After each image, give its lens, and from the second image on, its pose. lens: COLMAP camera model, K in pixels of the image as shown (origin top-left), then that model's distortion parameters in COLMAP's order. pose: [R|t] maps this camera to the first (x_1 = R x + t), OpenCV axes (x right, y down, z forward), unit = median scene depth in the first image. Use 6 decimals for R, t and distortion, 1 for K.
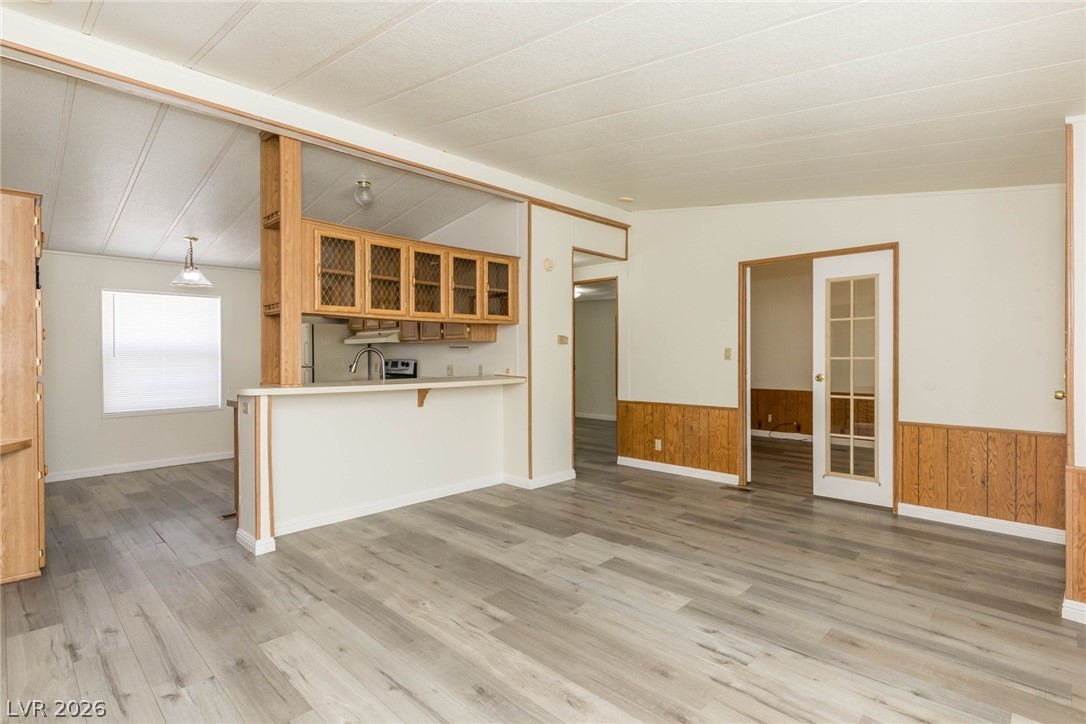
lens RADIAL K [[528.5, 0, 565.1], [0, 528.5, 362.2], [0, 0, 1]] dist [0.003224, -0.000502]
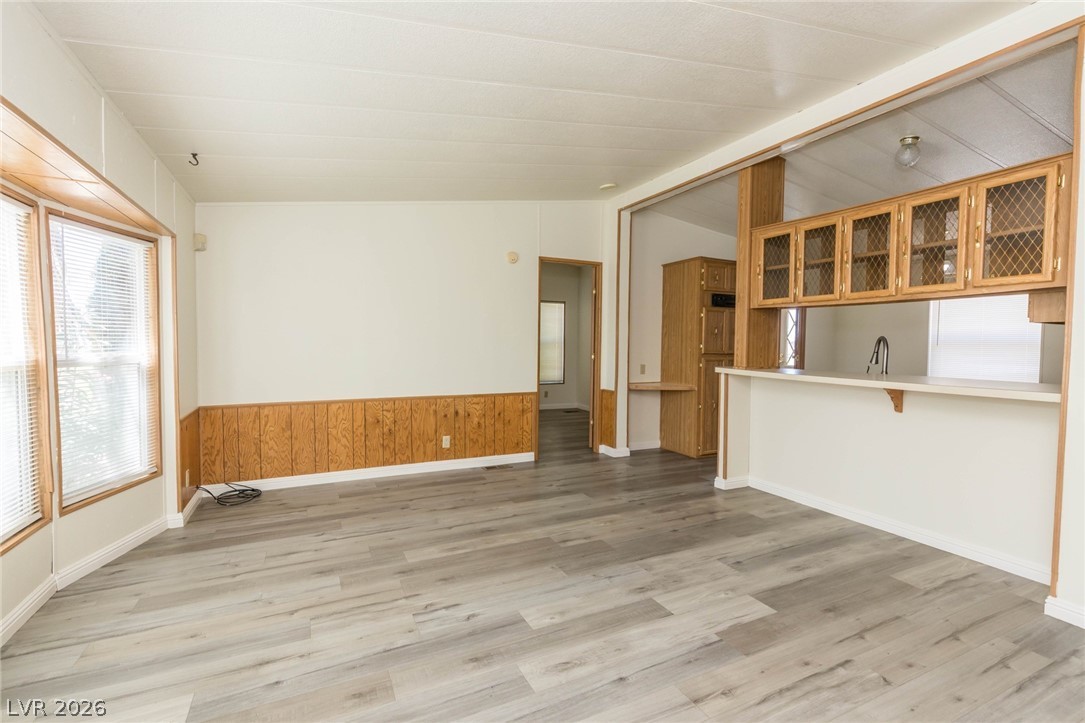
lens RADIAL K [[503.8, 0, 557.4], [0, 503.8, 360.8], [0, 0, 1]] dist [0.001510, -0.000926]
pose [[-0.348075, 0.036702, -0.936748, 0.749782], [-0.019489, 0.998734, 0.046372, -0.018809], [0.937264, 0.034397, -0.346919, 1.003201]]
